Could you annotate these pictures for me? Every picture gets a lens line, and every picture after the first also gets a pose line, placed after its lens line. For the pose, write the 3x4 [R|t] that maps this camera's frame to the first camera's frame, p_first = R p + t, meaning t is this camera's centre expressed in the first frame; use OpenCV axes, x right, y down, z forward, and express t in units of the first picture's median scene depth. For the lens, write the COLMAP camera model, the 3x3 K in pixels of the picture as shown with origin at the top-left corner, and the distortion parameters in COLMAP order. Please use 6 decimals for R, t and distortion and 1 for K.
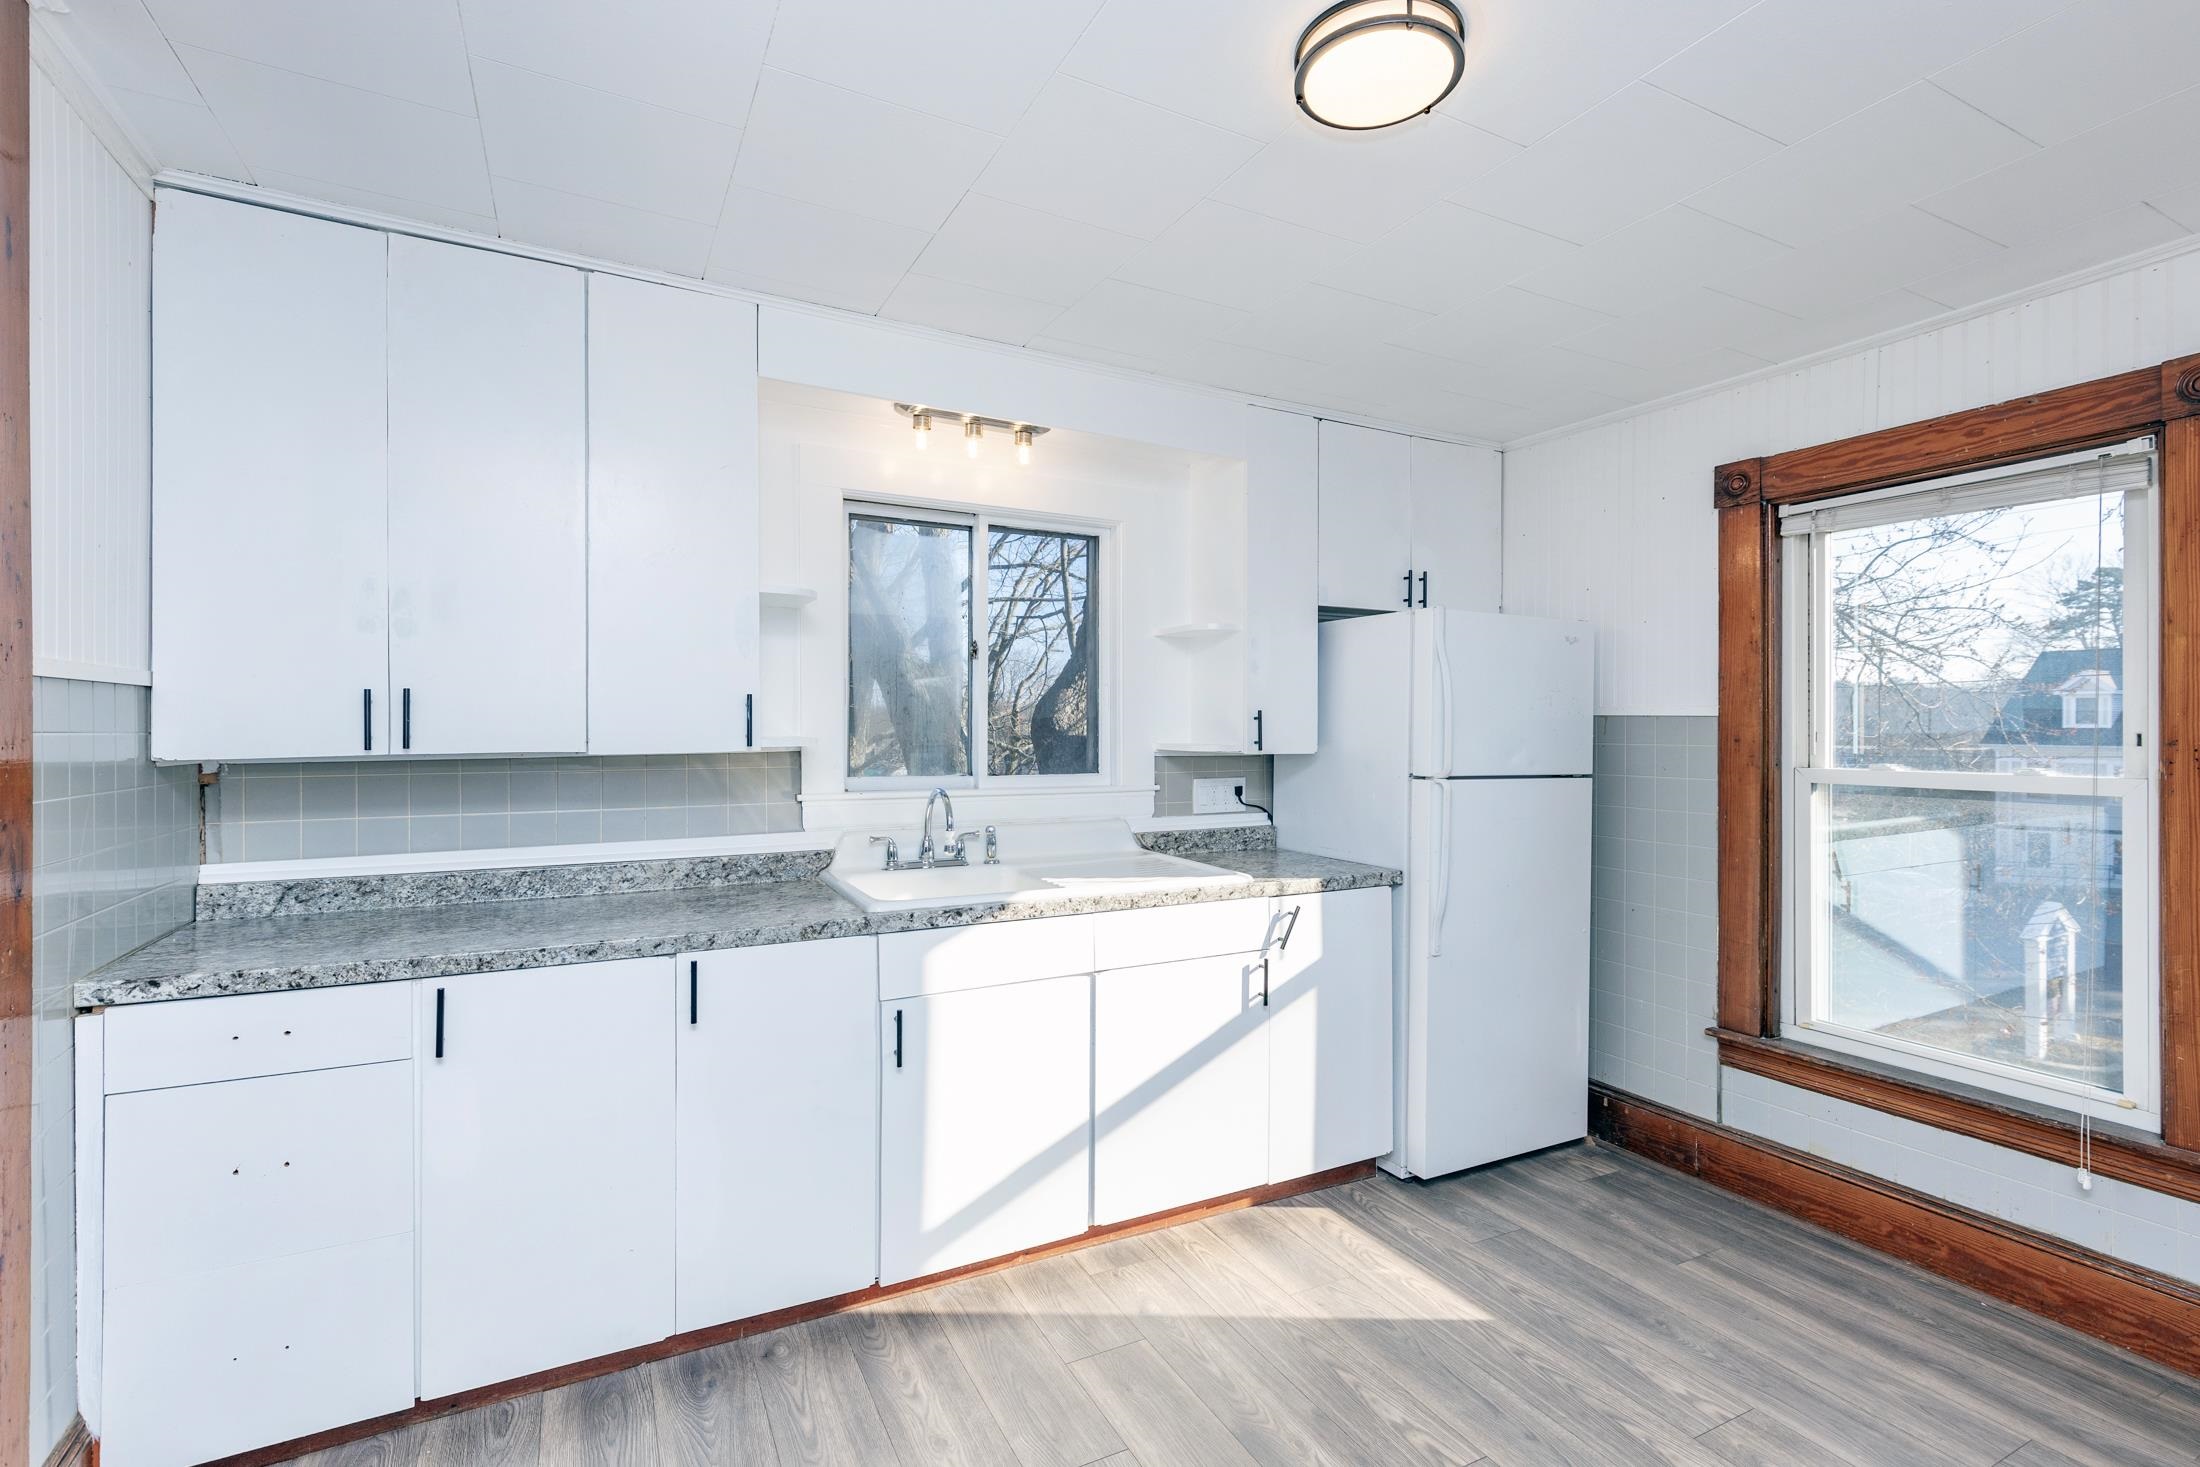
lens RADIAL K [[983.1, 0, 1100.0], [0, 983.1, 733.5], [0, 0, 1]] dist [0.005300, -0.000709]
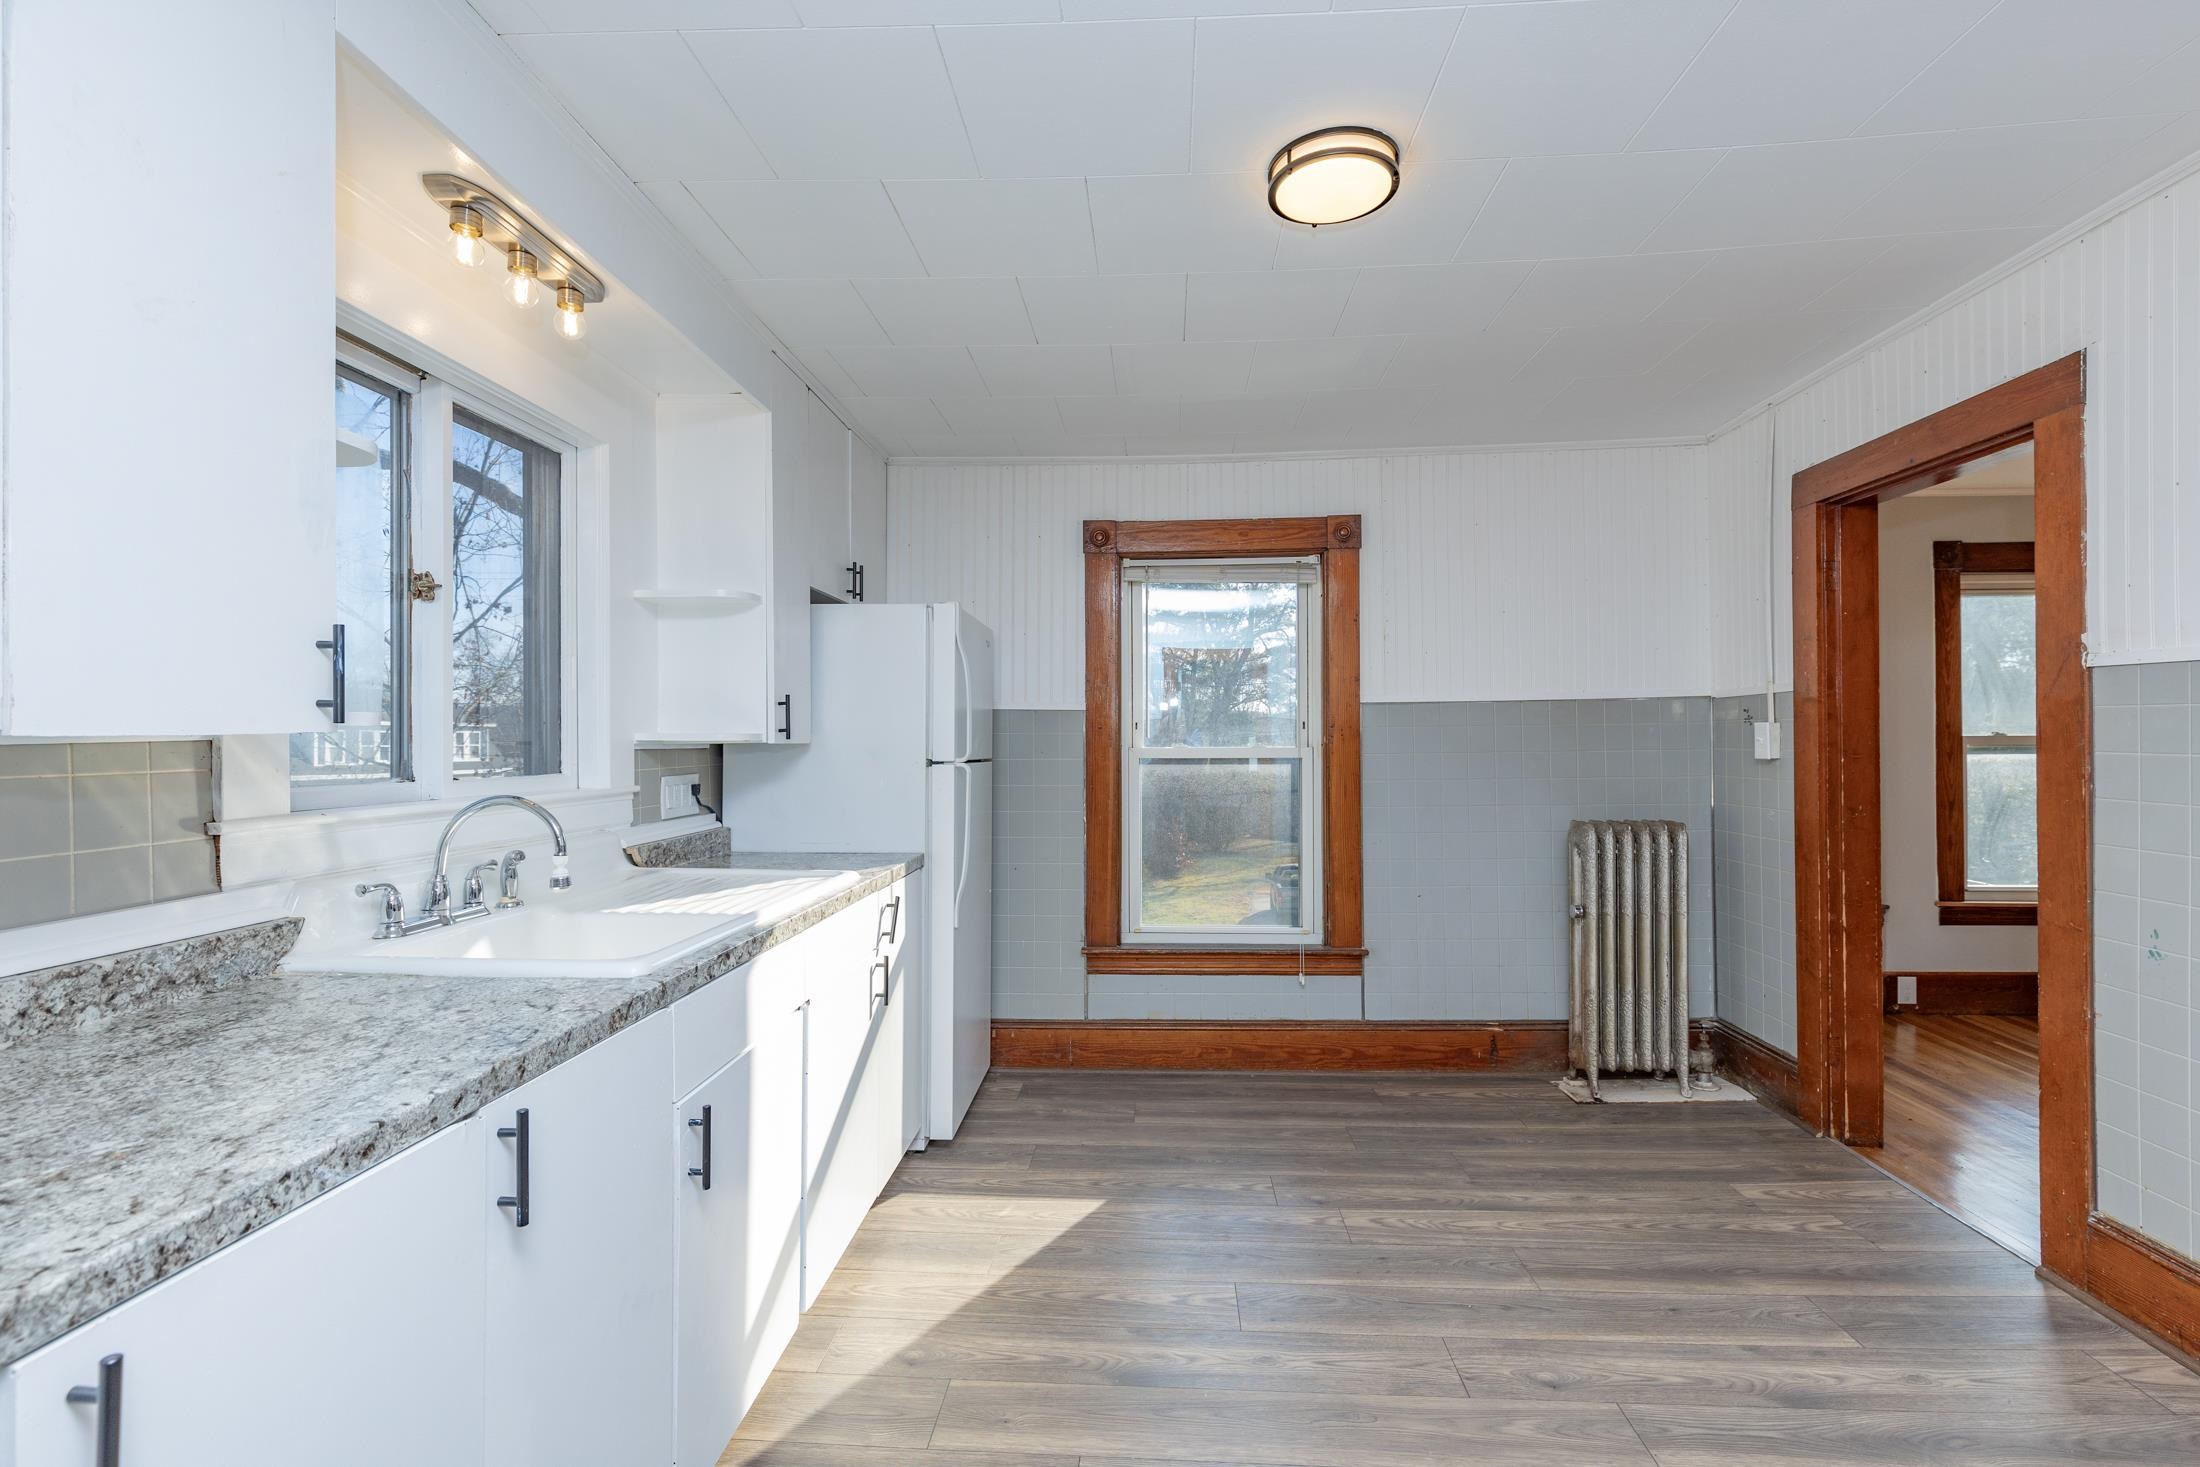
lens RADIAL K [[983.1, 0, 1100.0], [0, 983.1, 733.5], [0, 0, 1]] dist [0.005300, -0.000709]
pose [[0.519677, -0.001143, 0.854362, -0.517590], [0.008490, 0.999957, -0.003826, 0.020350], [-0.854320, 0.009242, 0.519664, 0.320991]]
